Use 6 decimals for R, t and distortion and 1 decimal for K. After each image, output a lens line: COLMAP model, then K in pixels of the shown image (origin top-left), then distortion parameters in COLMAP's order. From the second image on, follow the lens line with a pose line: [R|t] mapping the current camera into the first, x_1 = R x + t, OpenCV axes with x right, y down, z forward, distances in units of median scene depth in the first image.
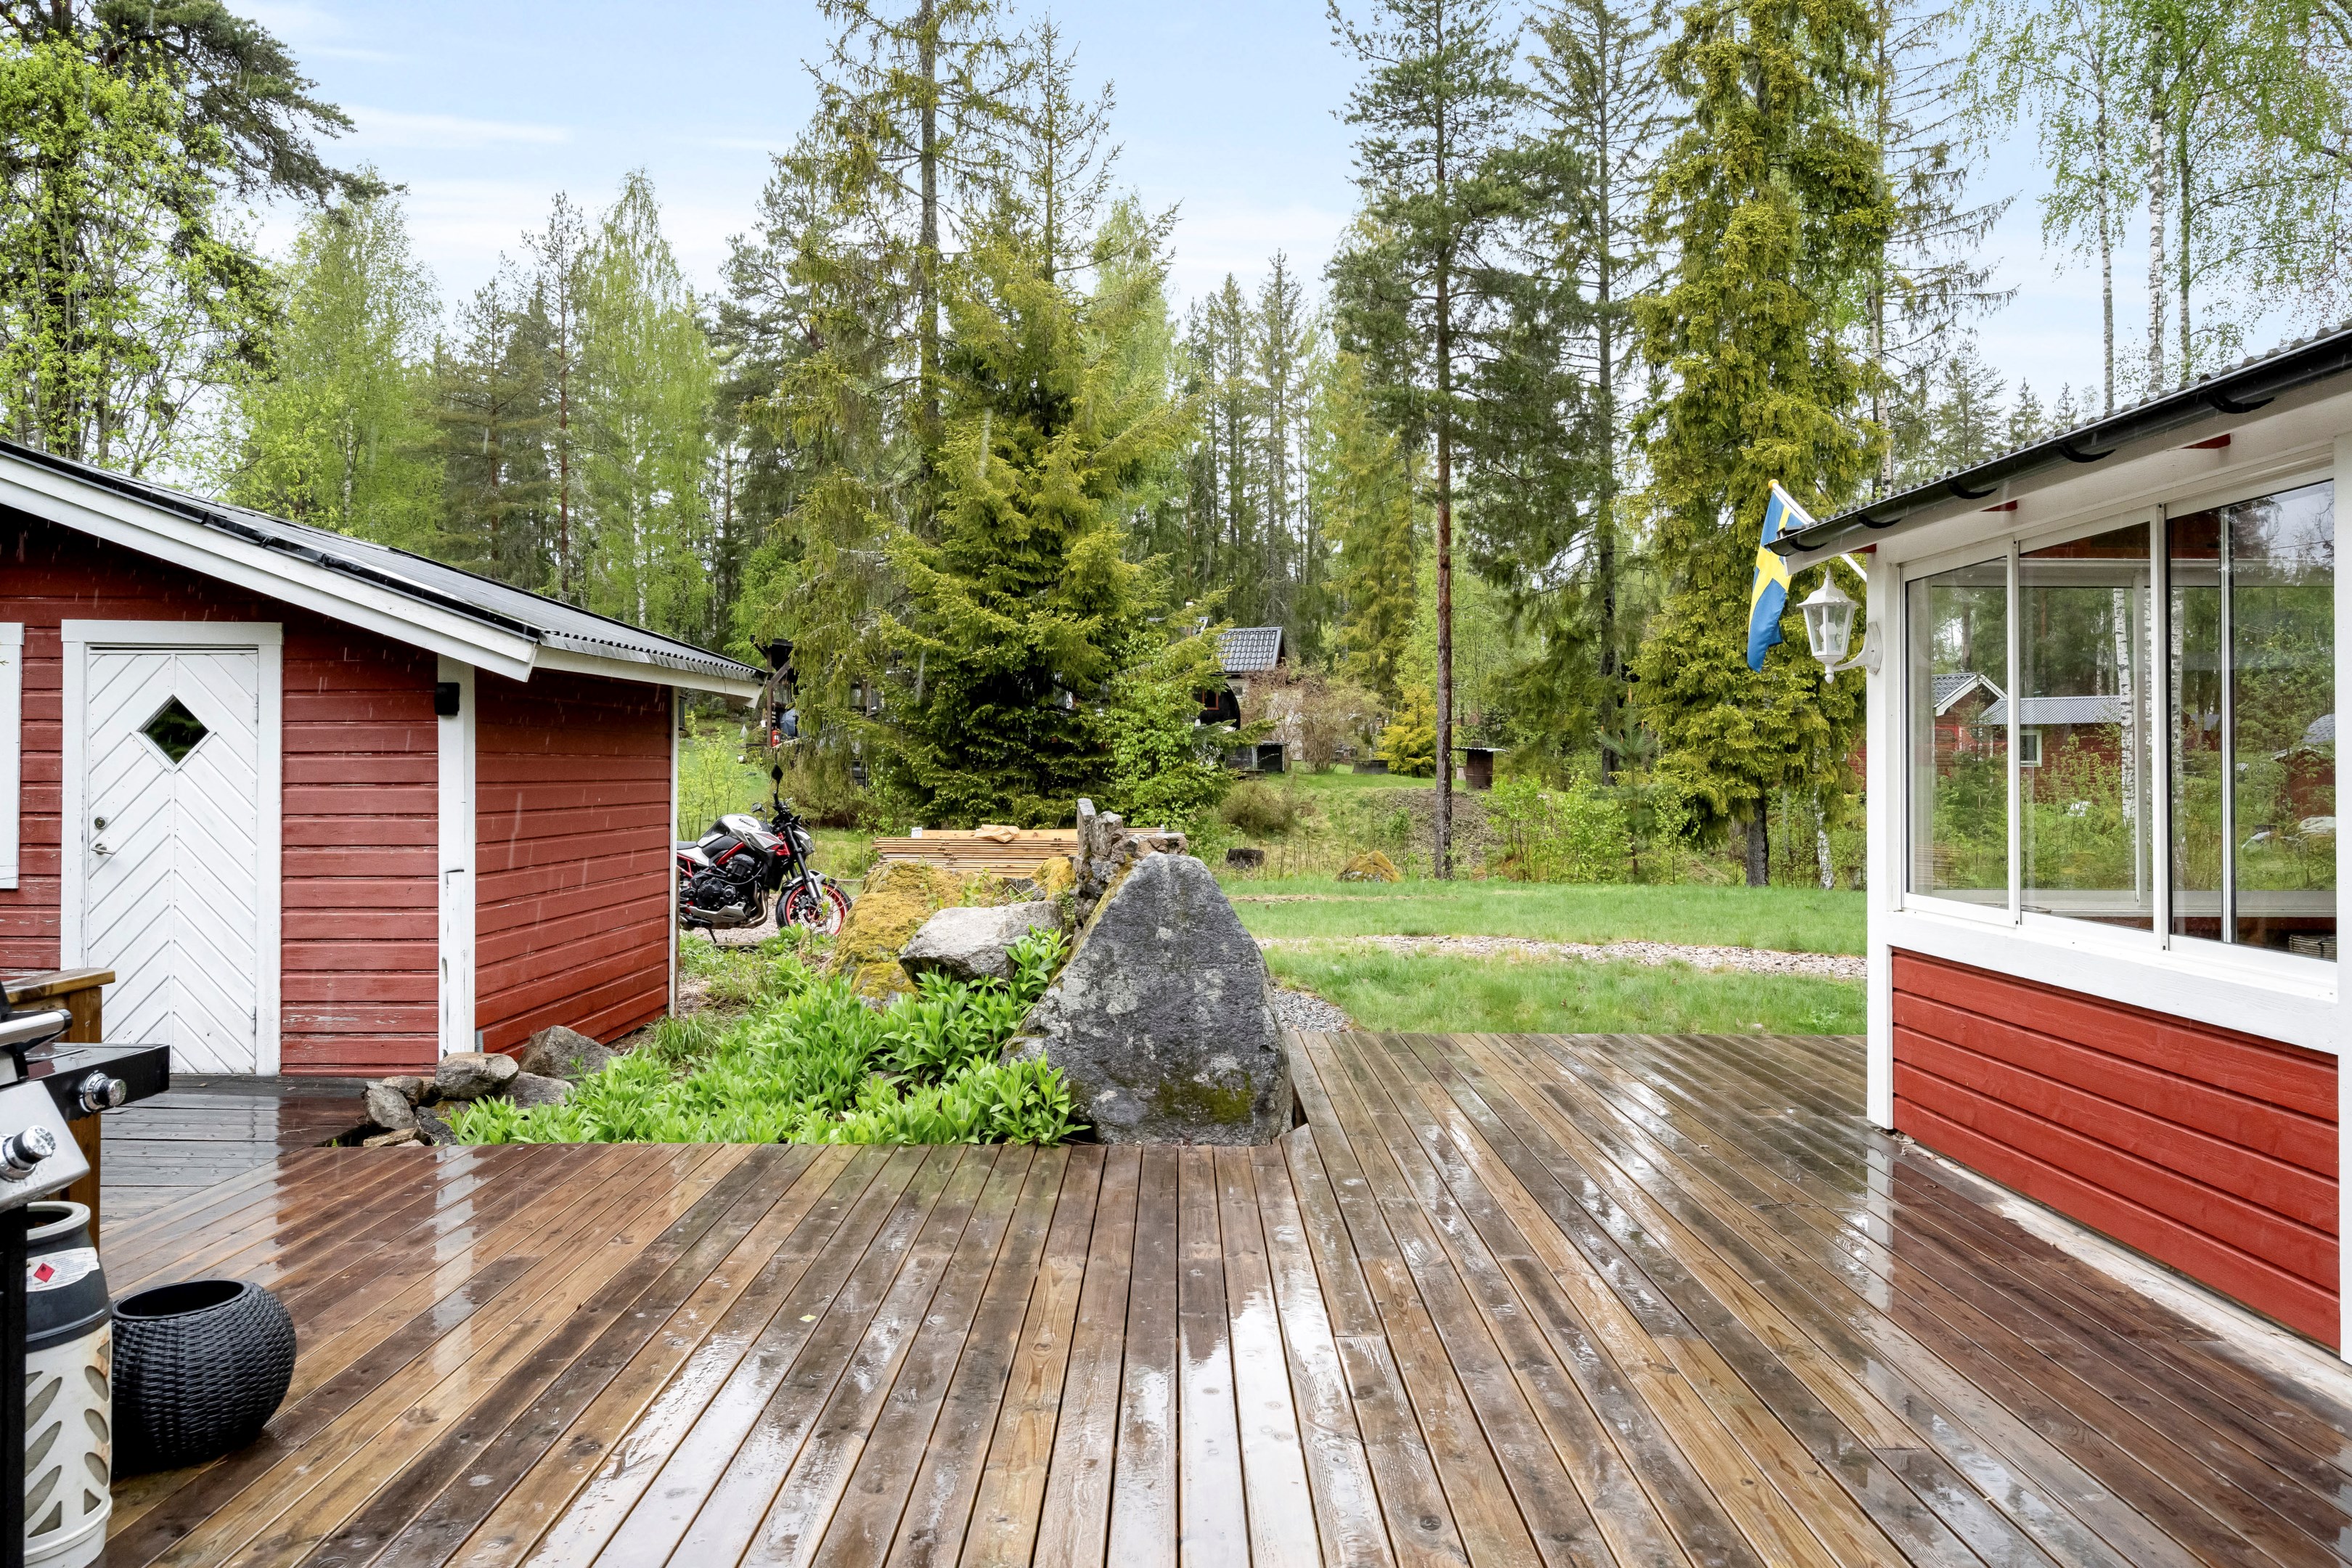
lens RADIAL K [[1535.8, 0, 1180.1], [0, 1535.8, 759.3], [0, 0, 1]] dist [-0.008323, 0.000063]
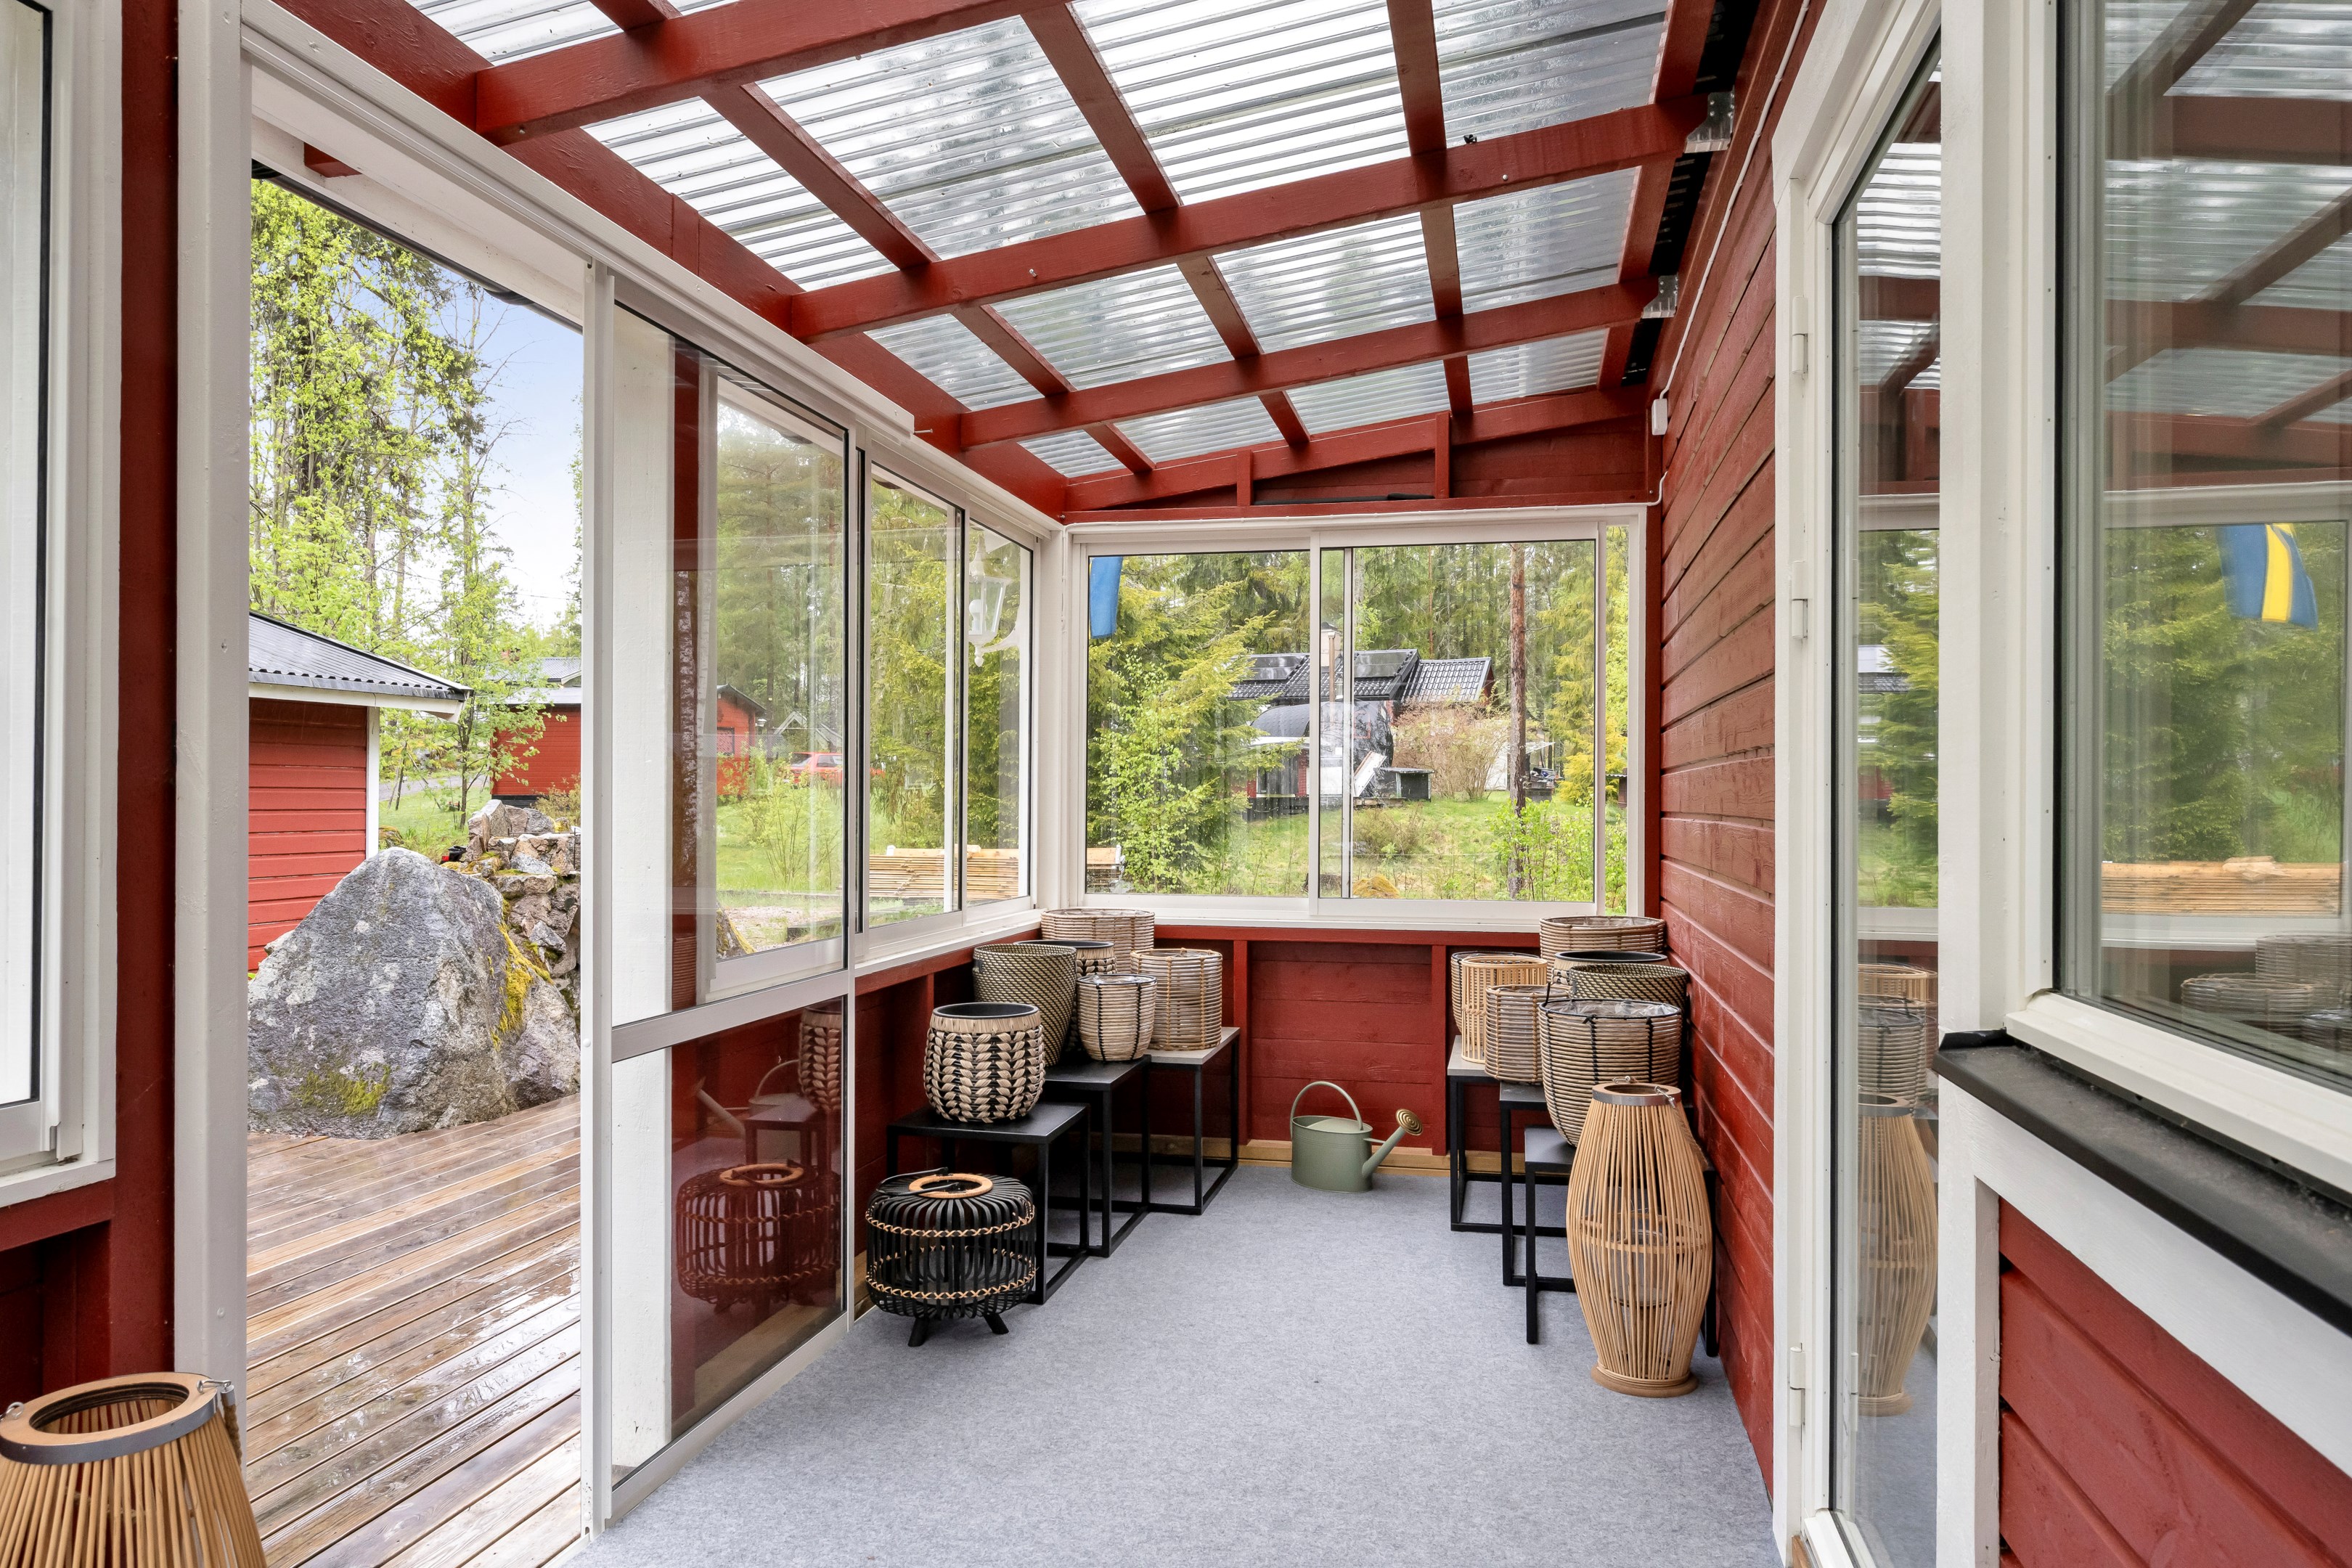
lens RADIAL K [[1510.4, 0, 1184.7], [0, 1510.4, 789.9], [0, 0, 1]] dist [-0.007134, 0.001981]
pose [[0.977103, -0.000536, -0.212765, 0.738805], [0.000120, 0.999998, -0.001967, 0.025724], [0.212766, 0.001896, 0.977101, 0.149240]]
